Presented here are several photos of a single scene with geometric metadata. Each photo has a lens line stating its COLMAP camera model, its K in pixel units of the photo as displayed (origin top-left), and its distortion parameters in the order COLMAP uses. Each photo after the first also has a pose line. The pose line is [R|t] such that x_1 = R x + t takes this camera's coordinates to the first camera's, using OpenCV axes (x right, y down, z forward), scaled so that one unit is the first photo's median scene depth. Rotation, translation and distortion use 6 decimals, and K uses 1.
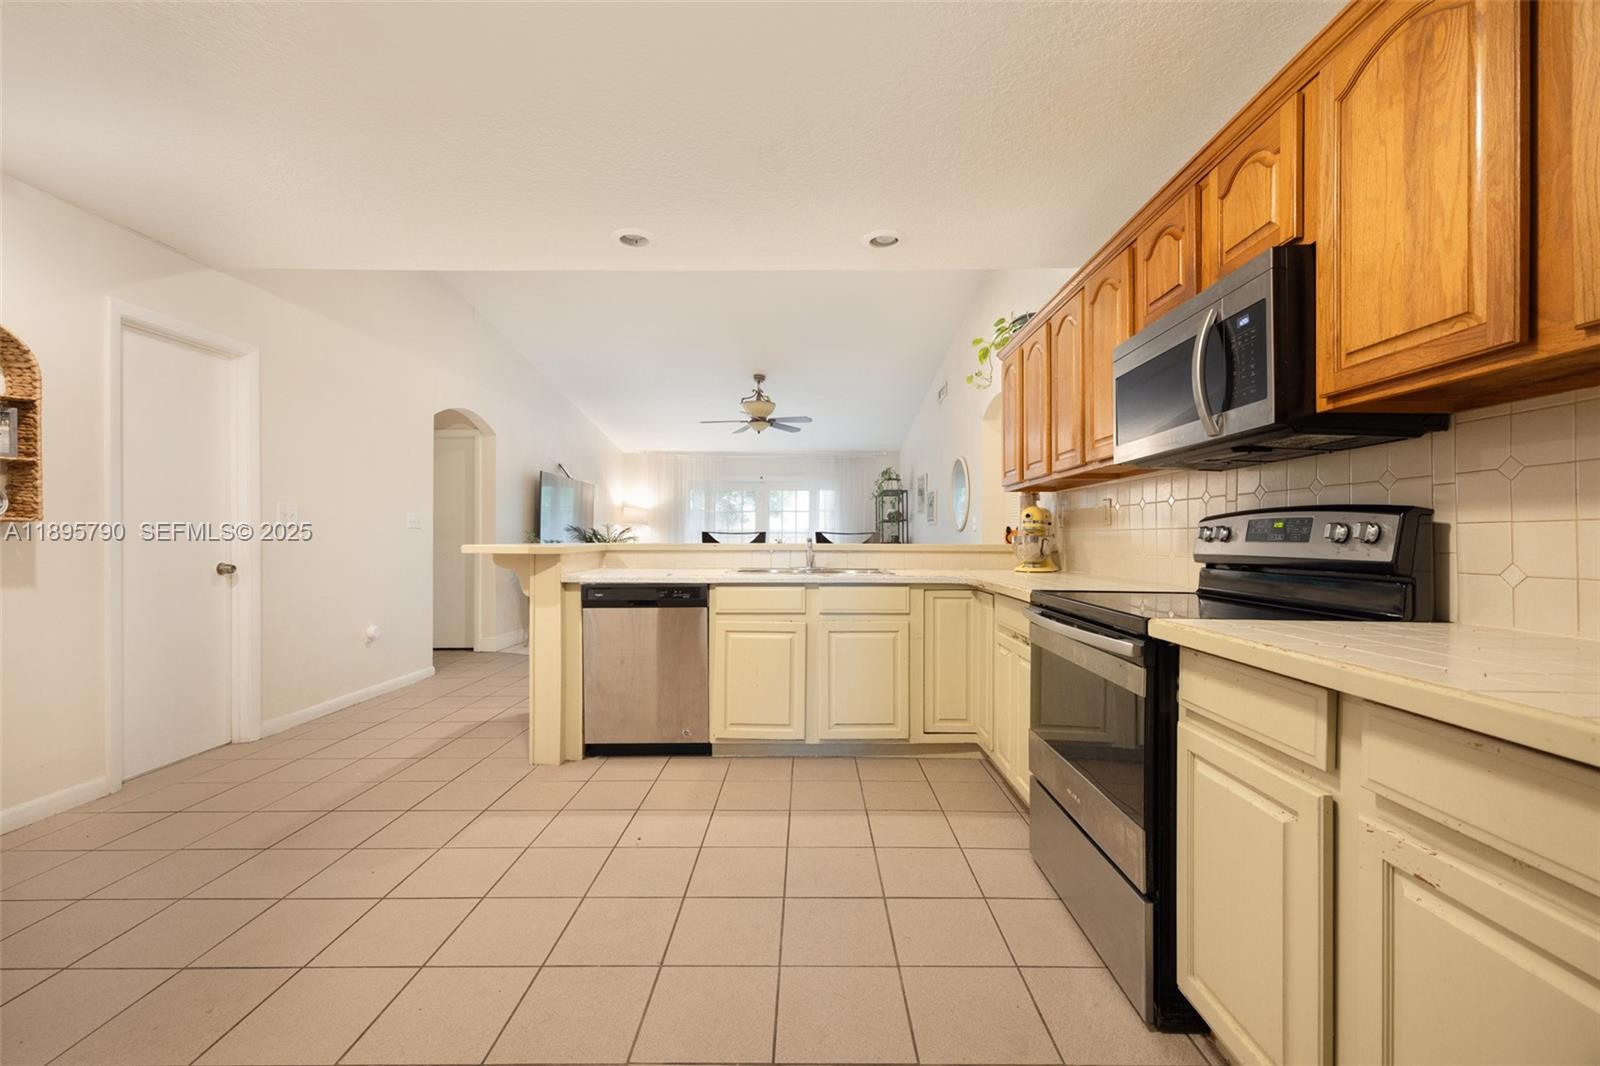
lens RADIAL K [[663.9, 0, 800.0], [0, 663.9, 533.0], [0, 0, 1]] dist [0.015405, -0.000072]
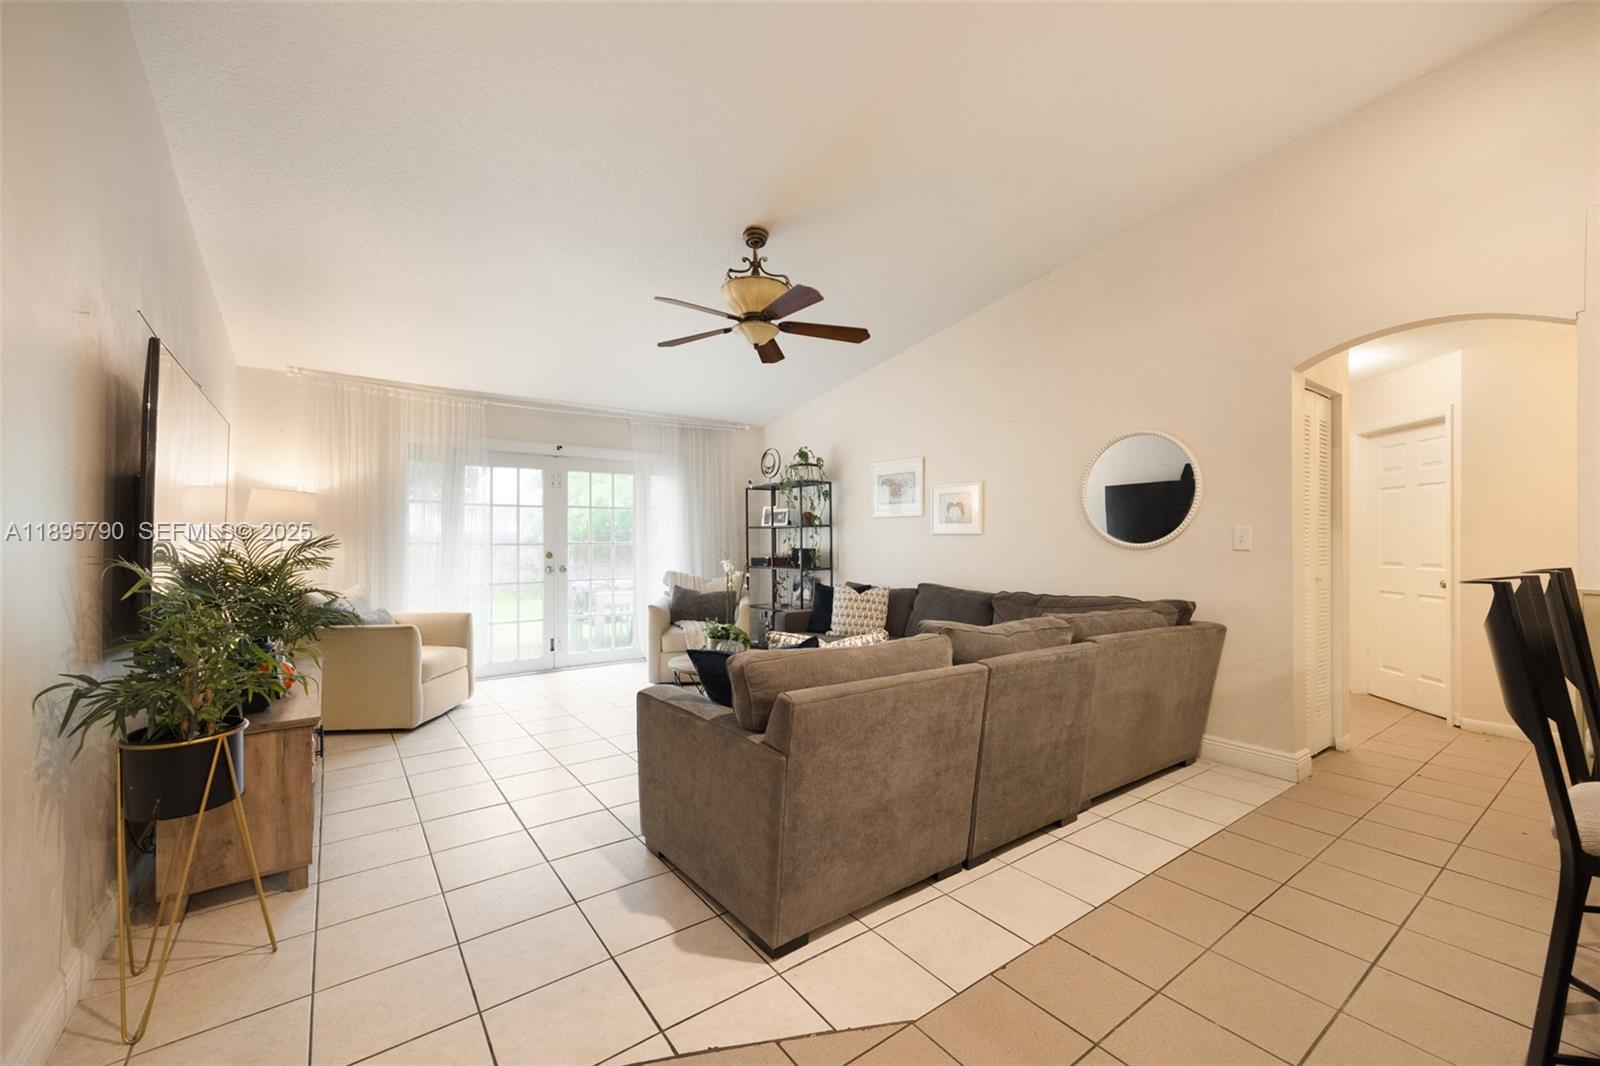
lens RADIAL K [[645.3, 0, 798.6], [0, 645.3, 543.8], [0, 0, 1]] dist [-0.001460, -0.000060]
pose [[0.801470, 0.001973, 0.598032, -1.512940], [-0.006922, 0.999958, 0.005979, -0.023397], [-0.597995, -0.008931, 0.801450, 2.785811]]
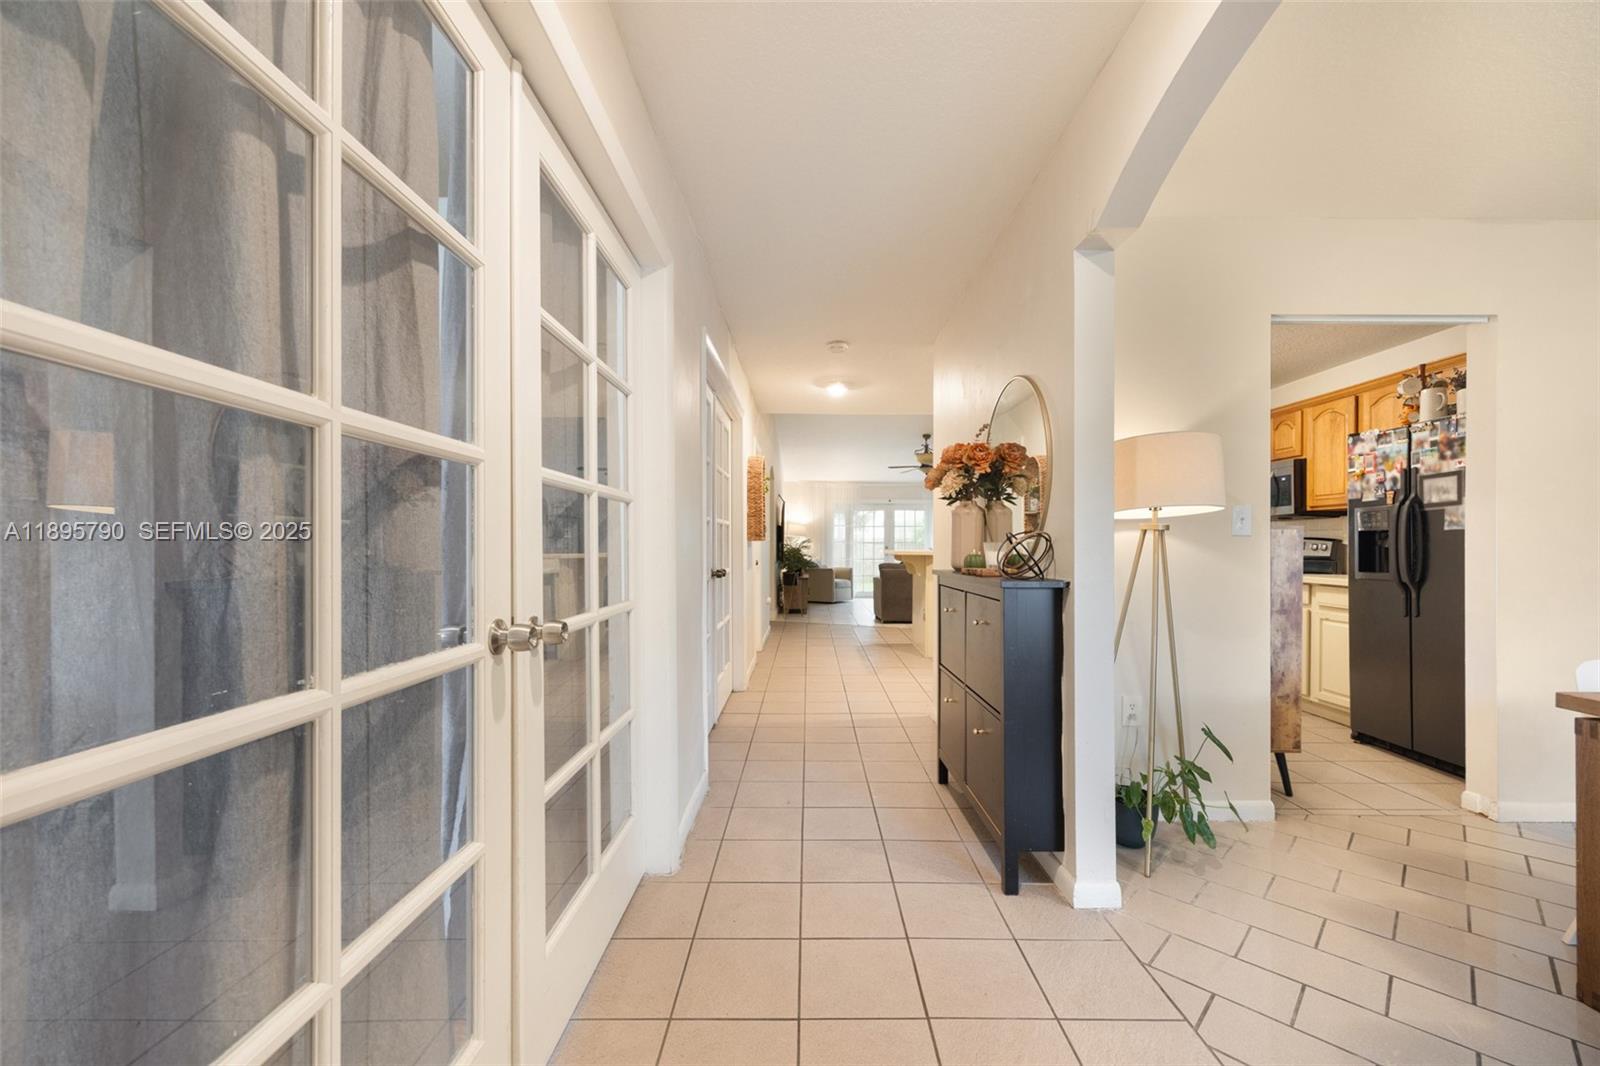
lens RADIAL K [[645.3, 0, 798.6], [0, 645.3, 543.8], [0, 0, 1]] dist [-0.001460, -0.000060]
pose [[0.999958, 0.003876, -0.008322, -1.550794], [-0.003822, 0.999972, 0.006383, -0.024797], [0.008347, -0.006351, 0.999945, -1.998418]]
